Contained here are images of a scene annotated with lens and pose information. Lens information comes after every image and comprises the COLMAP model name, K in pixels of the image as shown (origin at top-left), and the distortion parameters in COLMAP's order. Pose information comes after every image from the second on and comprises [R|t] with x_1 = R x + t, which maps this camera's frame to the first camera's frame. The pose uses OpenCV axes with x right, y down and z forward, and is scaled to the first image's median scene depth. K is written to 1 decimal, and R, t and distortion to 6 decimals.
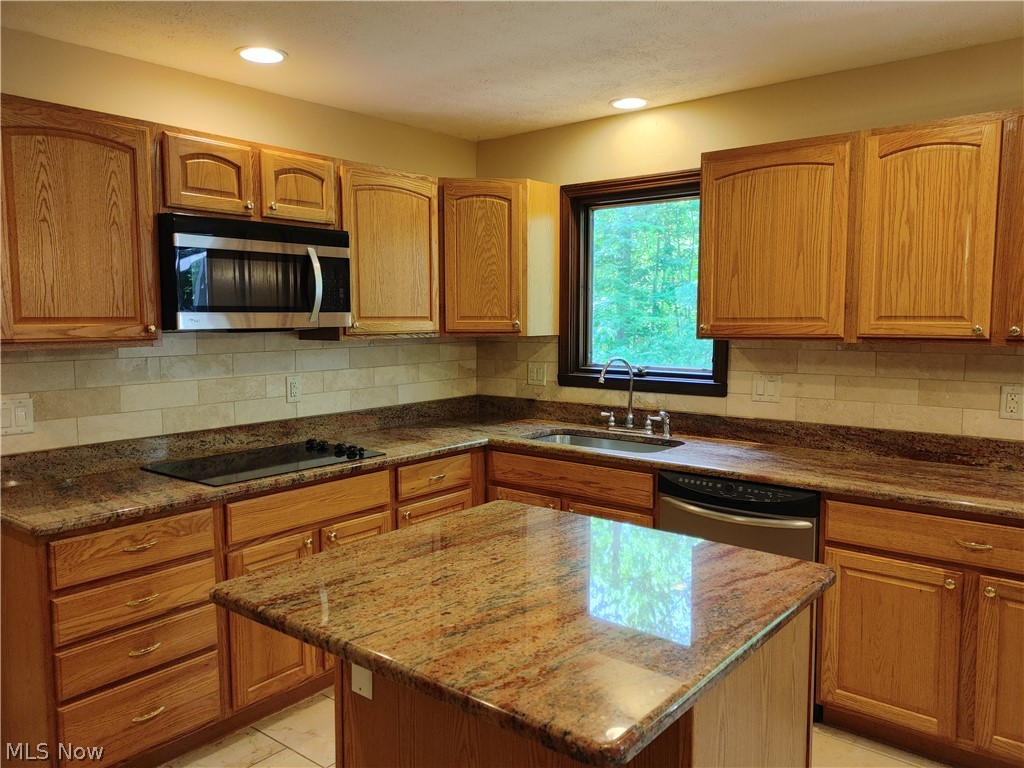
lens RADIAL K [[781.5, 0, 516.6], [0, 781.5, 383.0], [0, 0, 1]] dist [0.048361, -0.005388]
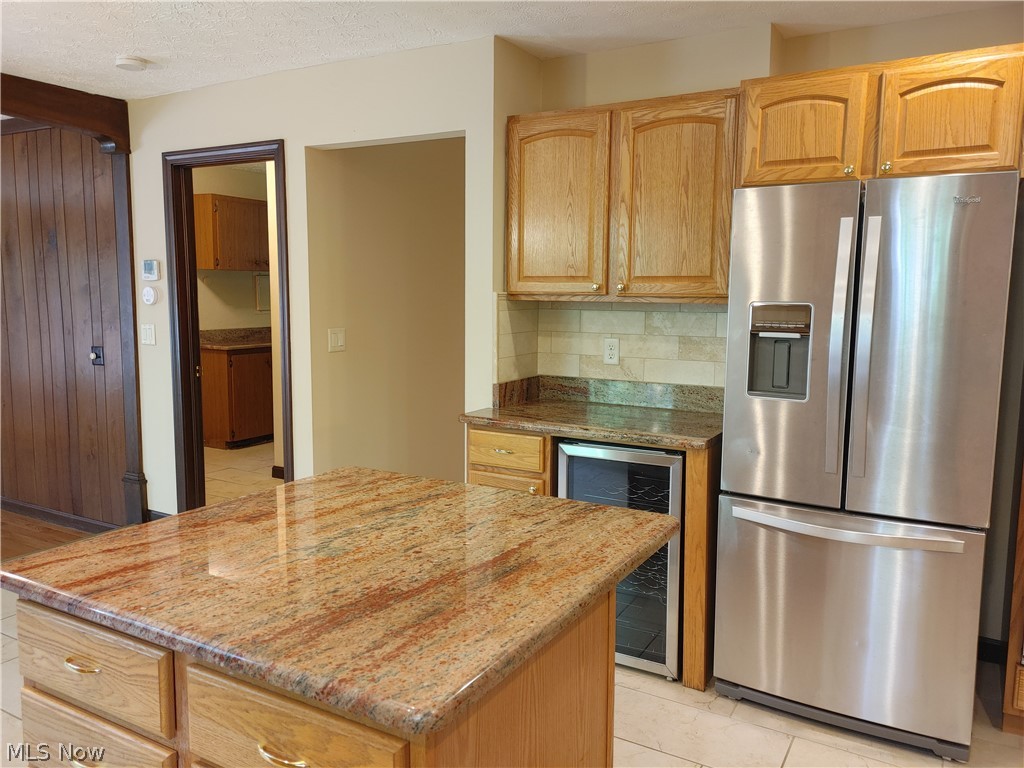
lens RADIAL K [[778.6, 0, 510.3], [0, 778.6, 381.9], [0, 0, 1]] dist [0.051667, -0.037475]
pose [[-0.989127, 0.012793, -0.146505, -0.003999], [-0.018671, 0.977224, 0.211388, -0.079290], [0.145873, 0.211825, -0.966360, 1.078984]]
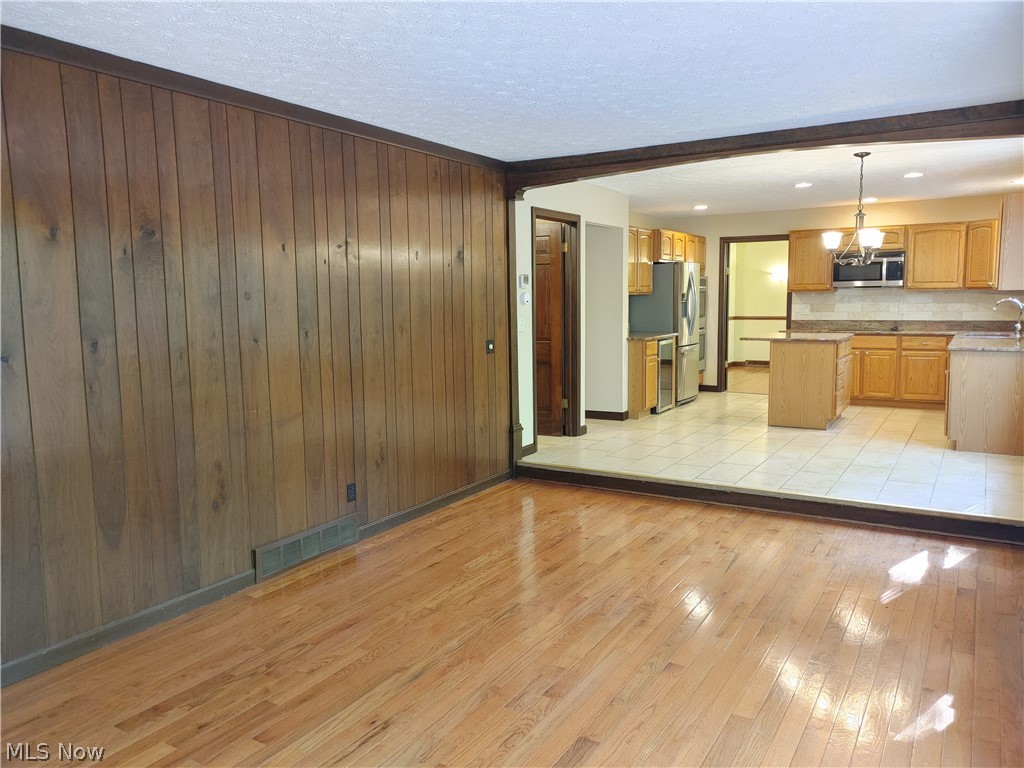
lens RADIAL K [[774.4, 0, 512.0], [0, 774.4, 384.0], [0, 0, 1]] dist [0.074706, -0.072848]
pose [[0.140026, 0.114807, -0.983469, 2.612548], [-0.078725, 0.991402, 0.104524, 0.100999], [0.987013, 0.062788, 0.147861, -0.825615]]
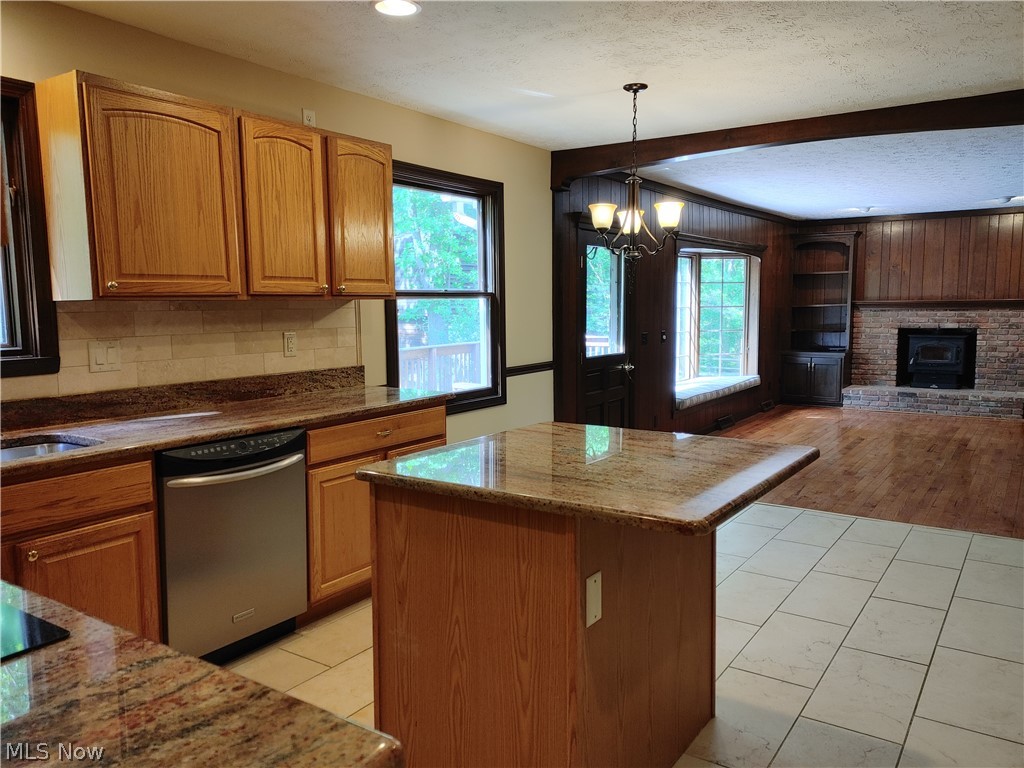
lens RADIAL K [[778.6, 0, 510.3], [0, 778.6, 381.9], [0, 0, 1]] dist [0.051667, -0.037475]
pose [[-0.078925, -0.101328, 0.991717, -0.700097], [0.098423, 0.989168, 0.108900, -0.019010], [-0.992010, 0.106202, -0.068098, 0.697711]]
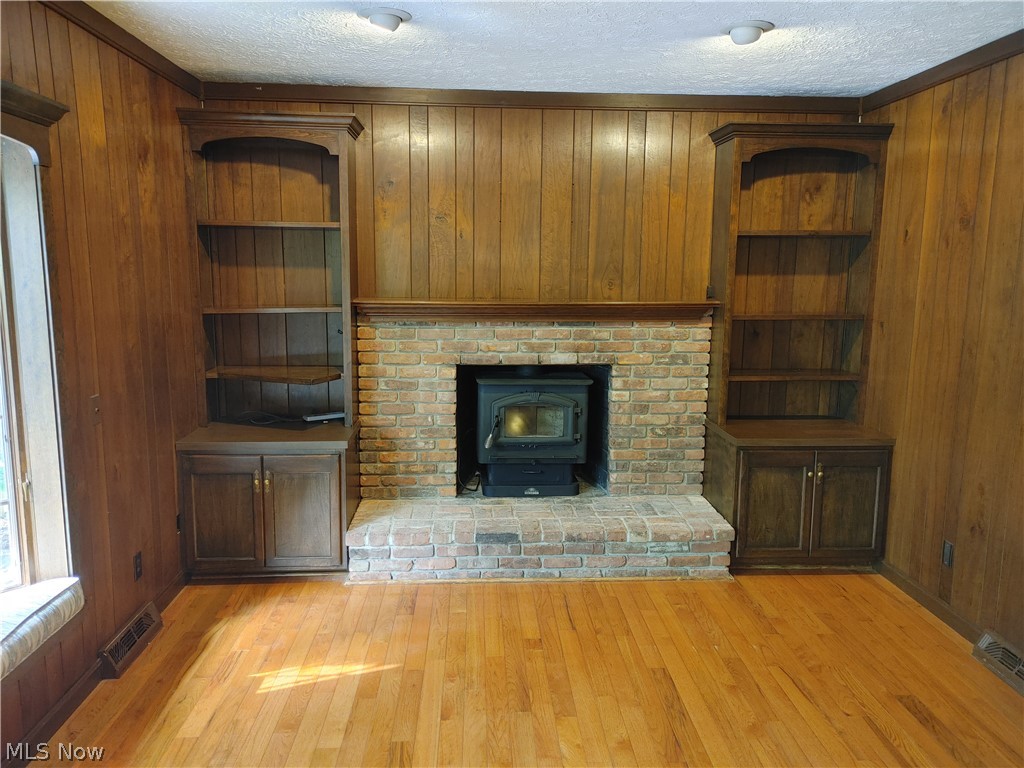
lens RADIAL K [[778.6, 0, 510.3], [0, 778.6, 381.9], [0, 0, 1]] dist [0.051667, -0.037475]
pose [[-0.670825, -0.115507, 0.732566, 1.506400], [0.057788, 0.976651, 0.206912, 0.027770], [-0.739361, 0.181135, -0.648487, -0.391099]]
